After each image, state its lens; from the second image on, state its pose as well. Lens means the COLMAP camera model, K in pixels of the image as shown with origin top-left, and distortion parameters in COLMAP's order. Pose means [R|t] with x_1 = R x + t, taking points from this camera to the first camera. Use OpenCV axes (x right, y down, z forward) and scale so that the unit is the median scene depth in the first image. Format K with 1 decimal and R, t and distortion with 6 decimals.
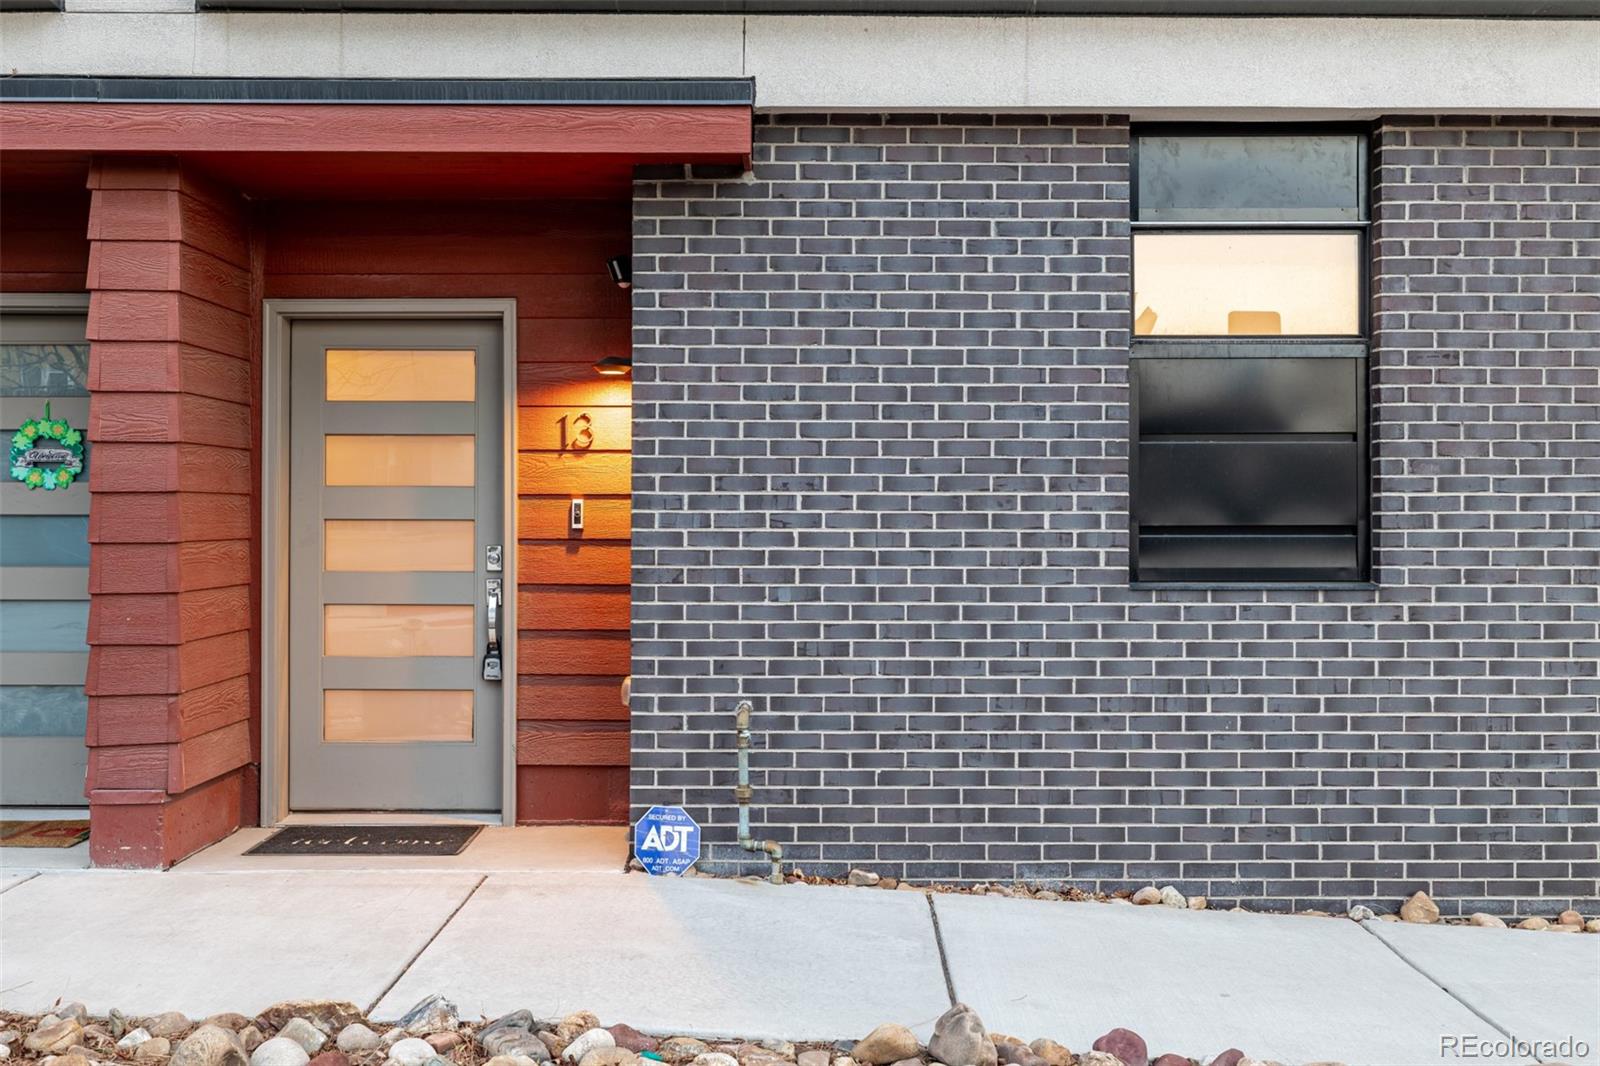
lens RADIAL K [[1585.0, 0, 803.4], [0, 1585.0, 535.9], [0, 0, 1]] dist [0.040966, 0.000000]
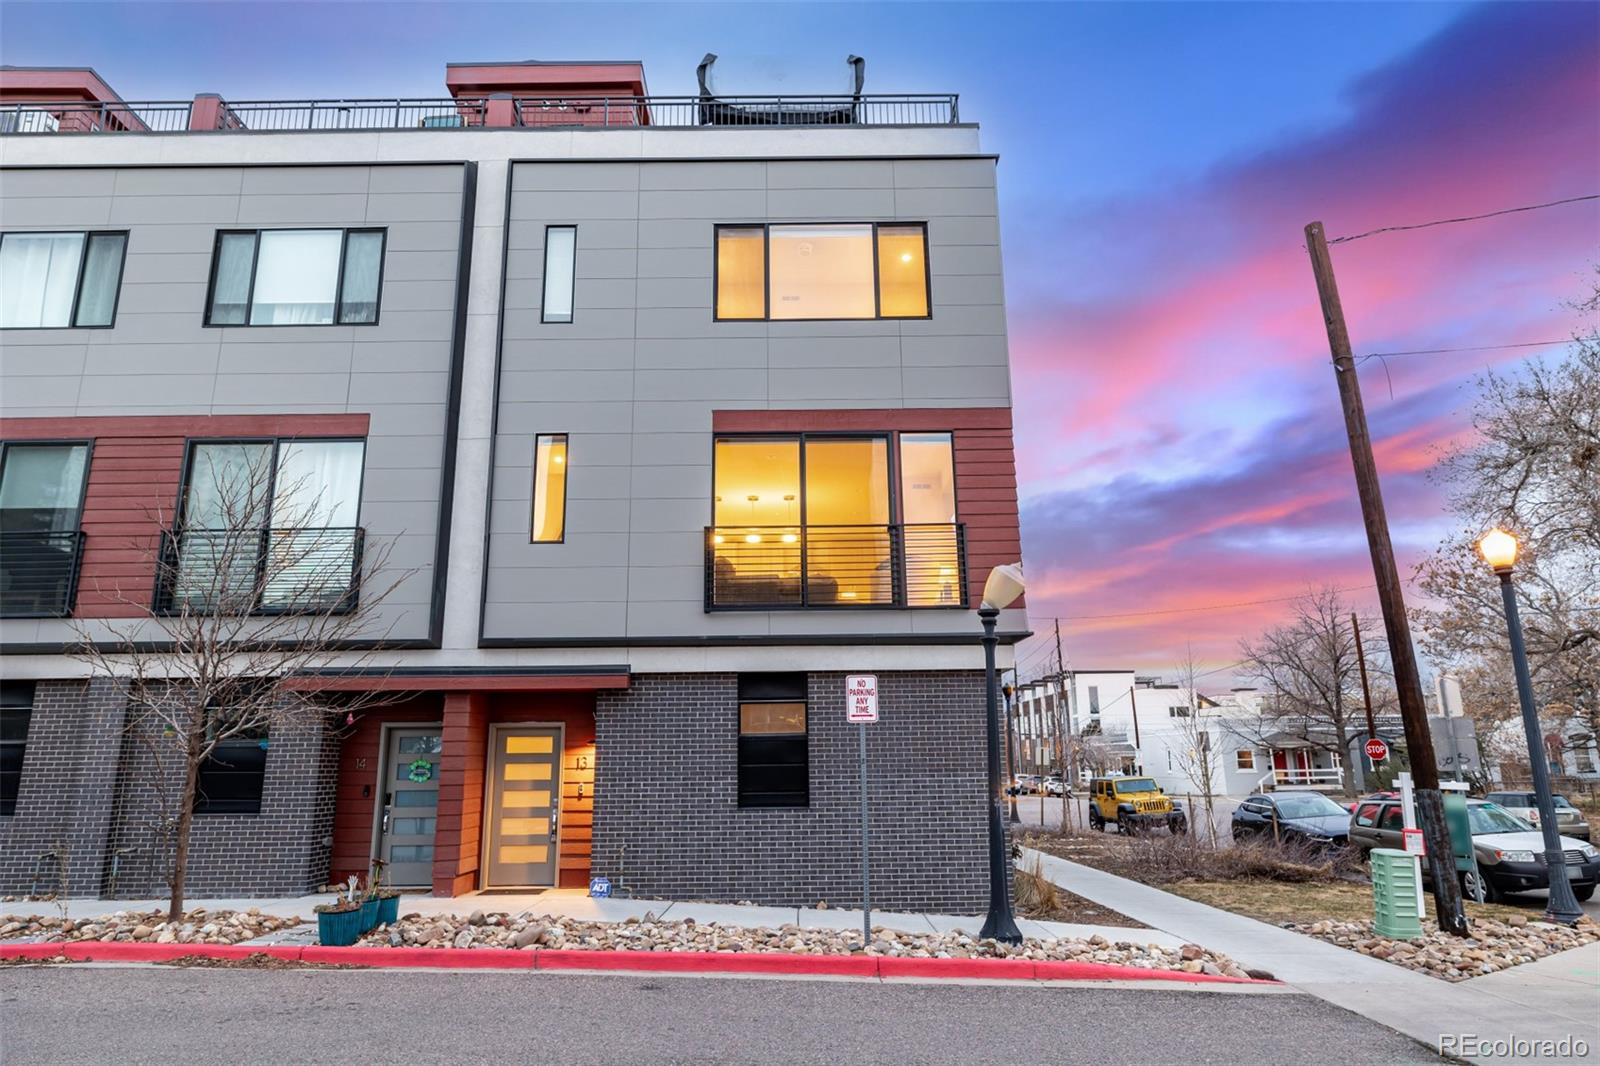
lens RADIAL K [[1037.0, 0, 793.5], [0, 1037.0, 532.7], [0, 0, 1]] dist [0.007400, 0.000411]
pose [[0.999783, -0.016466, -0.012736, 0.364247], [0.013132, 0.973597, -0.227895, -0.036891], [0.016152, 0.227678, 0.973602, -1.314481]]
